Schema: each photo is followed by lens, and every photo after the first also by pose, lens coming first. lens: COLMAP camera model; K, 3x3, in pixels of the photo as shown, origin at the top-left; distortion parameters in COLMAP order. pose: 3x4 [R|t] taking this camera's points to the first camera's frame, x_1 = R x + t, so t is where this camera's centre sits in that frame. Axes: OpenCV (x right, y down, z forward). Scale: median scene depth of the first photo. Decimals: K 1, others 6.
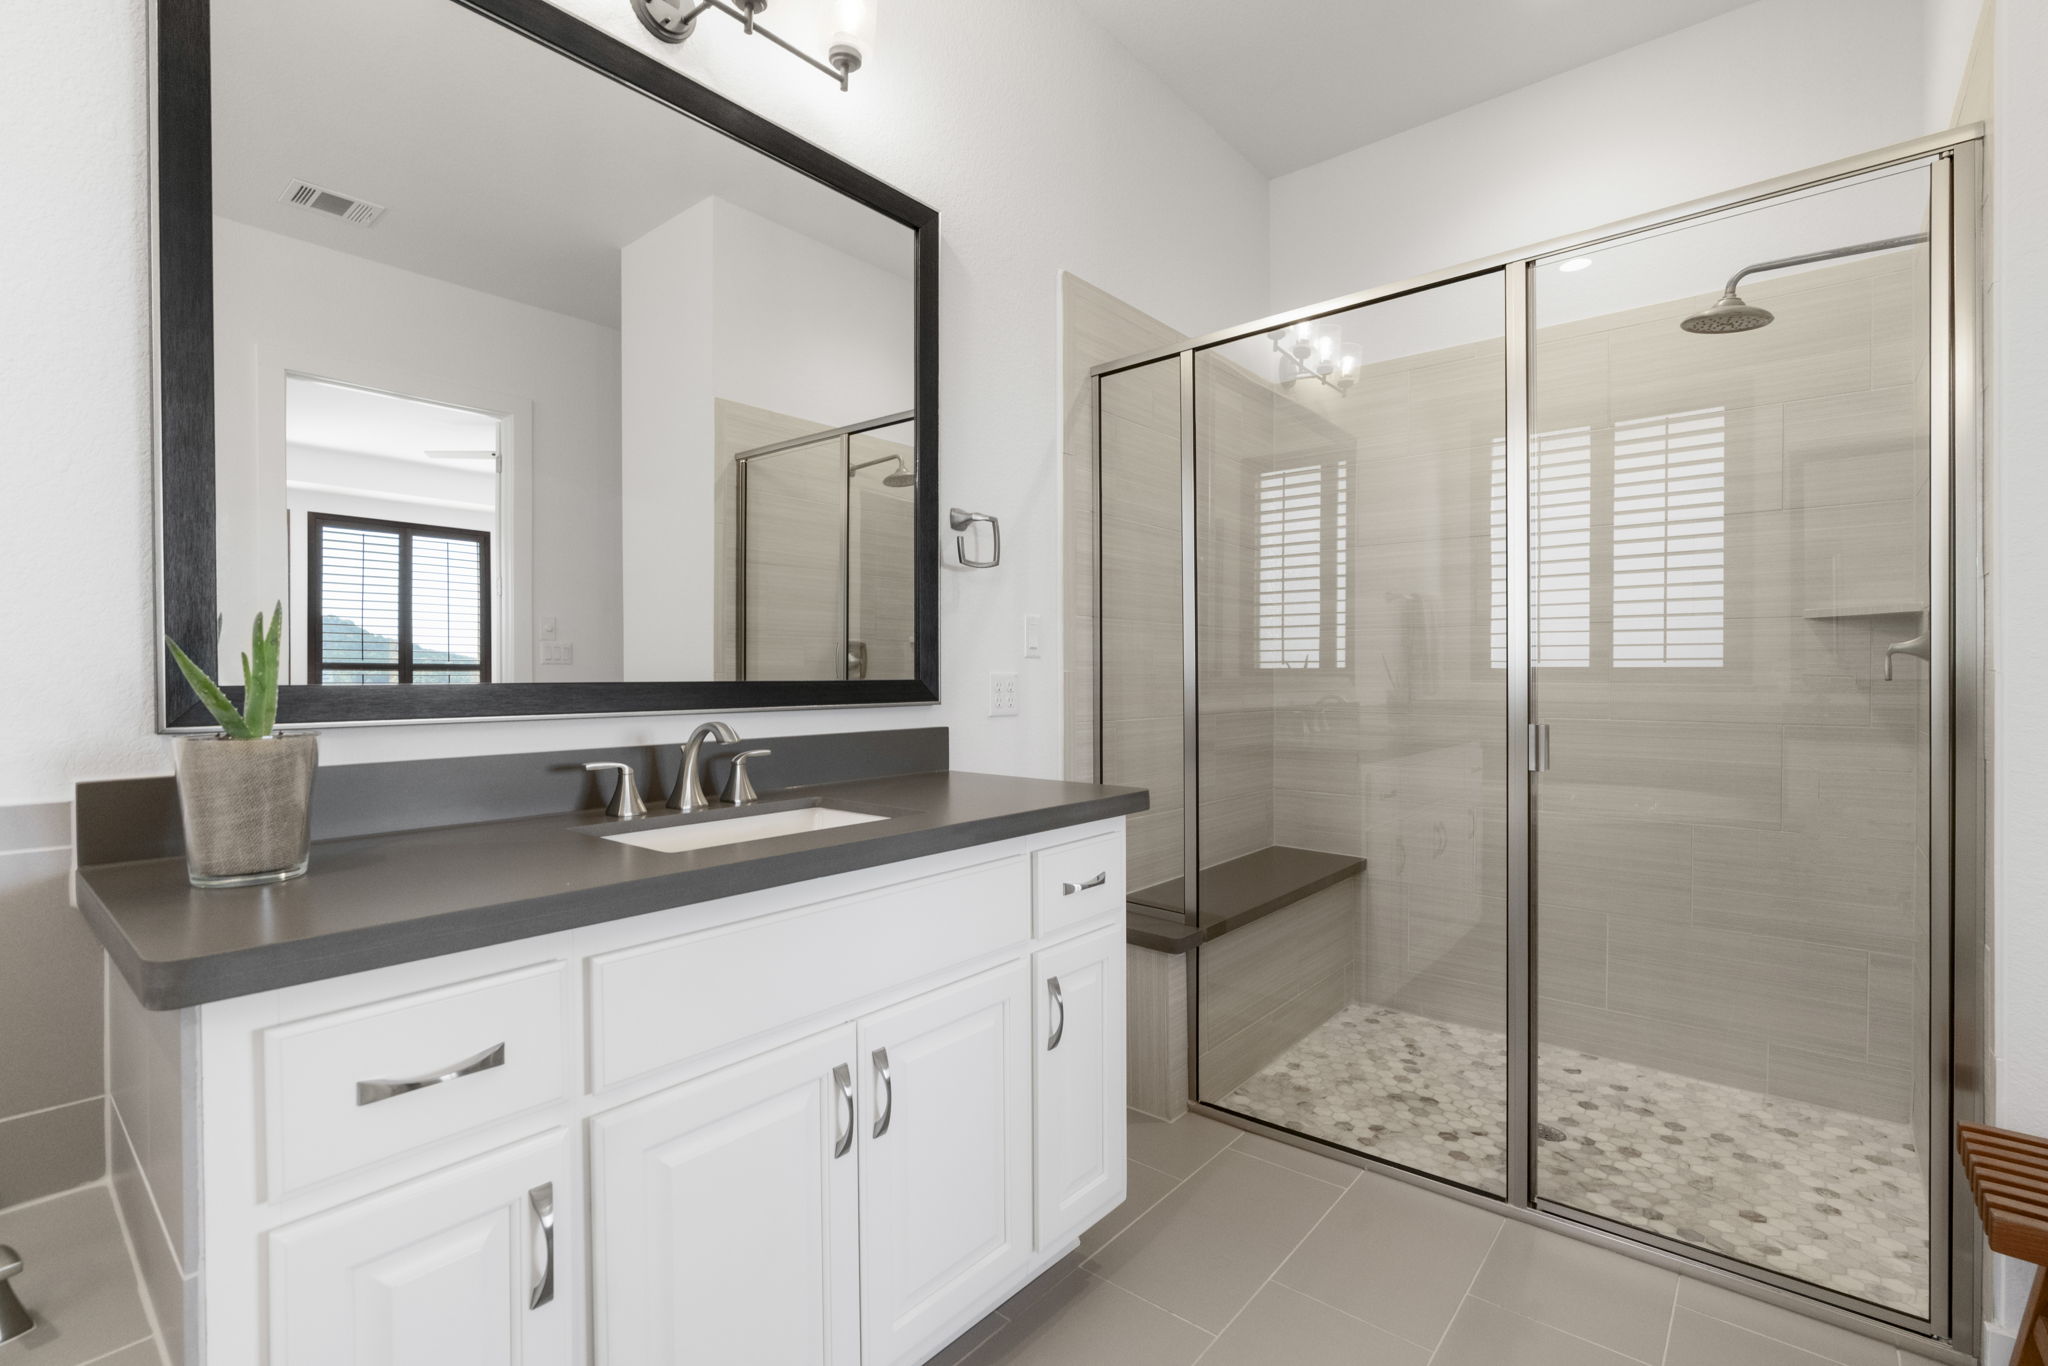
lens RADIAL K [[925.8, 0, 1023.3], [0, 925.8, 685.3], [0, 0, 1]] dist [-0.009176, -0.000242]
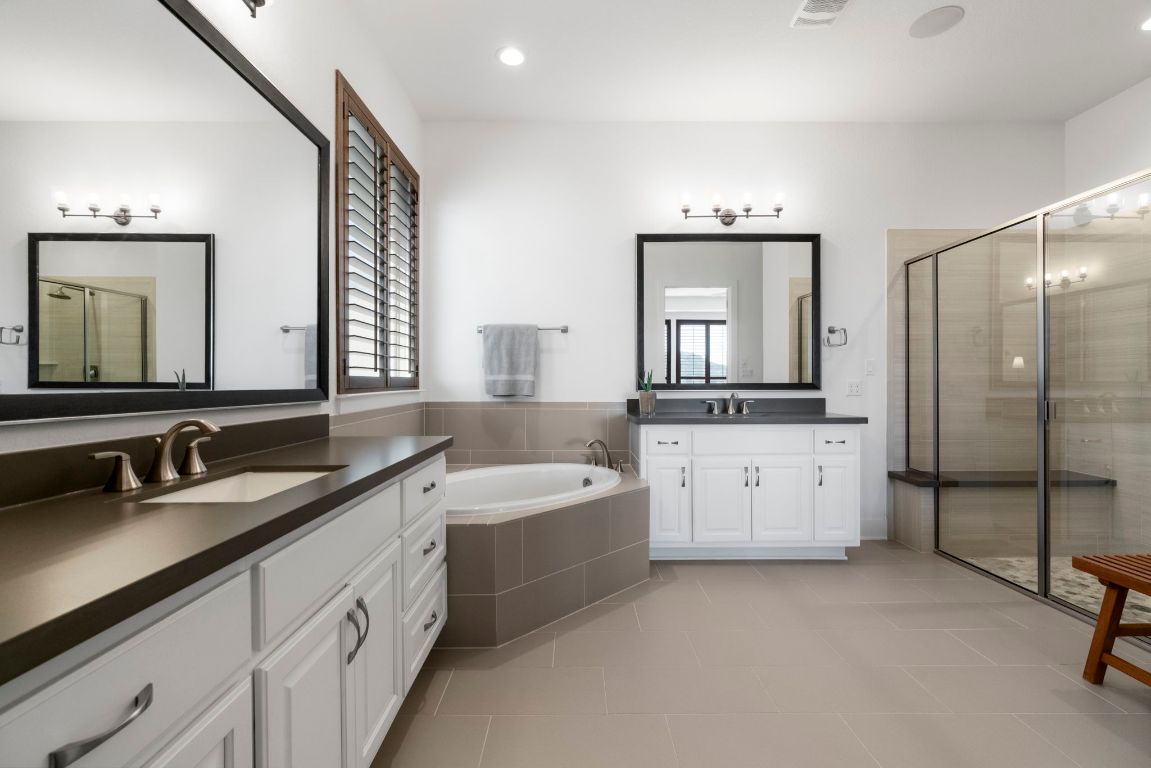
lens RADIAL K [[520.3, 0, 576.3], [0, 520.3, 383.2], [0, 0, 1]] dist [-0.009176, -0.000242]
pose [[0.649899, 0.001167, -0.760020, 0.670397], [-0.005843, 0.999977, -0.003461, 0.005648], [0.759998, 0.006690, 0.649891, -0.729305]]
